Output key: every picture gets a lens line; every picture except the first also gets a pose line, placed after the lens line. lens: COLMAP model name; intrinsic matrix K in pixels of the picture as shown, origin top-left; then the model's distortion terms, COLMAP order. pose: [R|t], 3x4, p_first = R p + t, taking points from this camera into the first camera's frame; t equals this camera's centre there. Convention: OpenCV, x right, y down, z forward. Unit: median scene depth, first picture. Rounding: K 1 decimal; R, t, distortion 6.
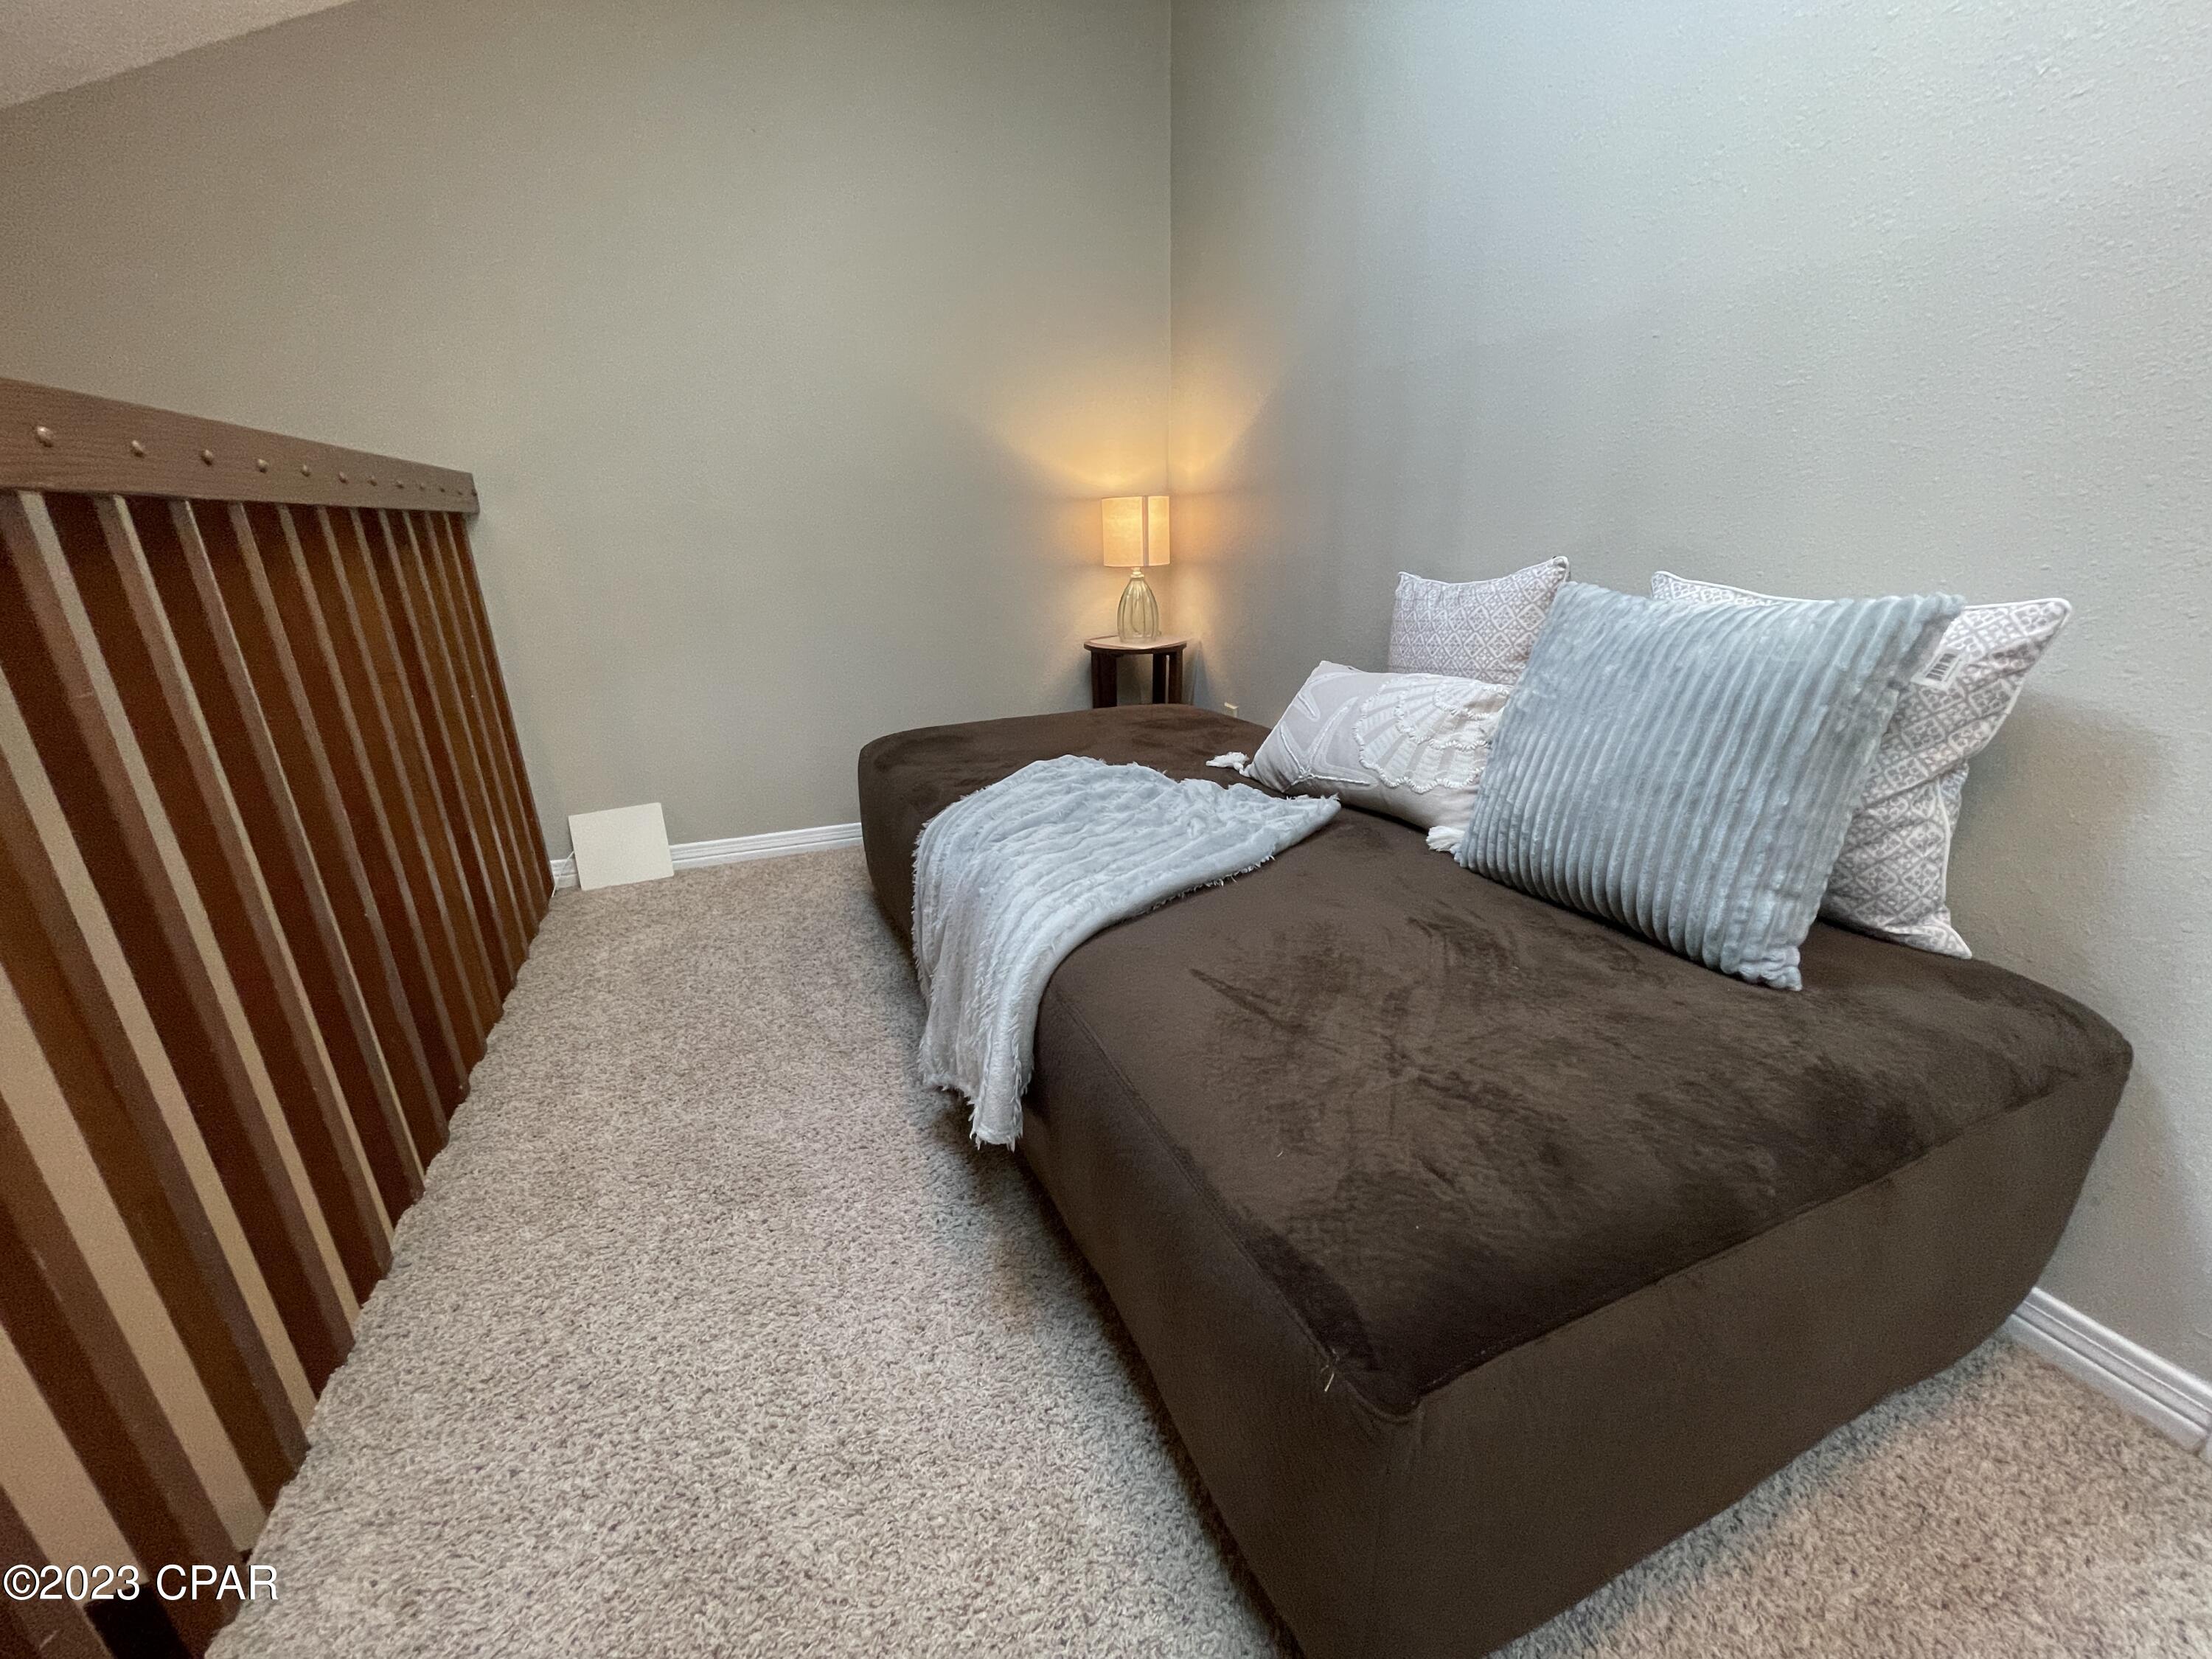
lens RADIAL K [[898.1, 0, 1103.3], [0, 898.1, 826.6], [0, 0, 1]] dist [-0.003331, -0.000133]
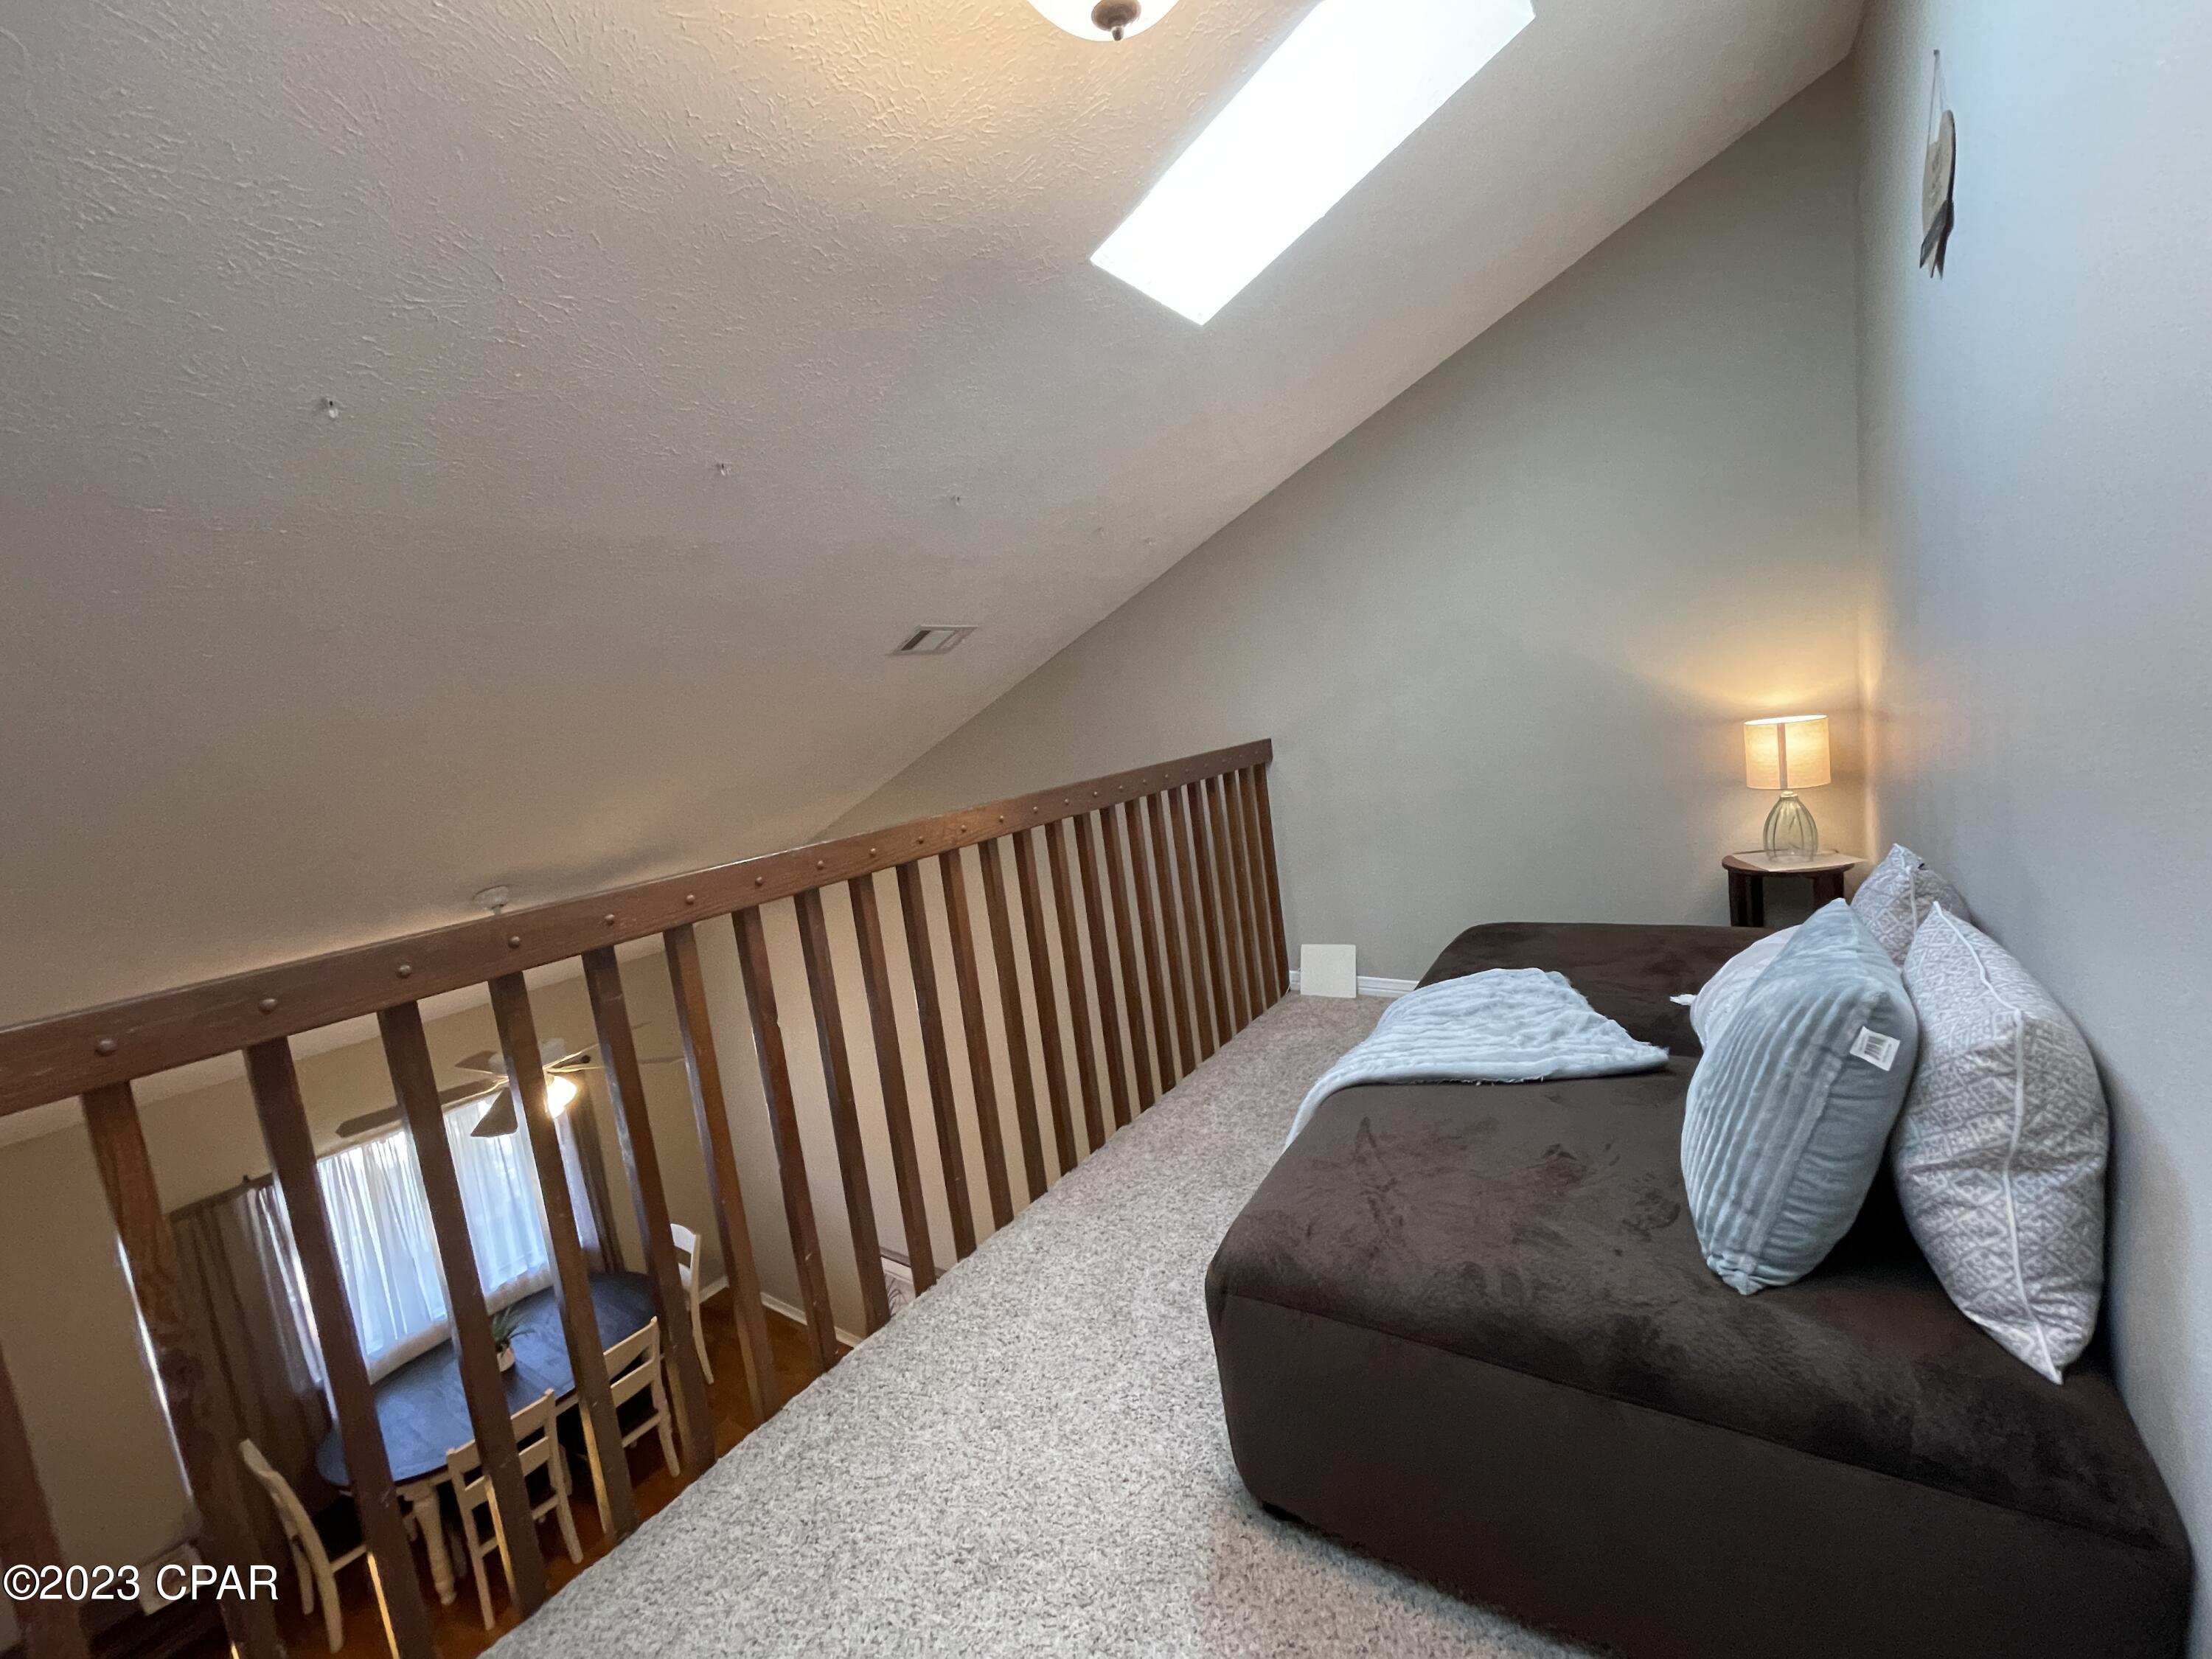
lens RADIAL K [[898.1, 0, 1103.3], [0, 898.1, 826.6], [0, 0, 1]] dist [-0.003331, -0.000133]
pose [[0.549284, 0.053798, -0.833902, 1.138276], [-0.161120, 0.986019, -0.042516, -0.212875], [0.819956, 0.157712, 0.550272, -0.379627]]
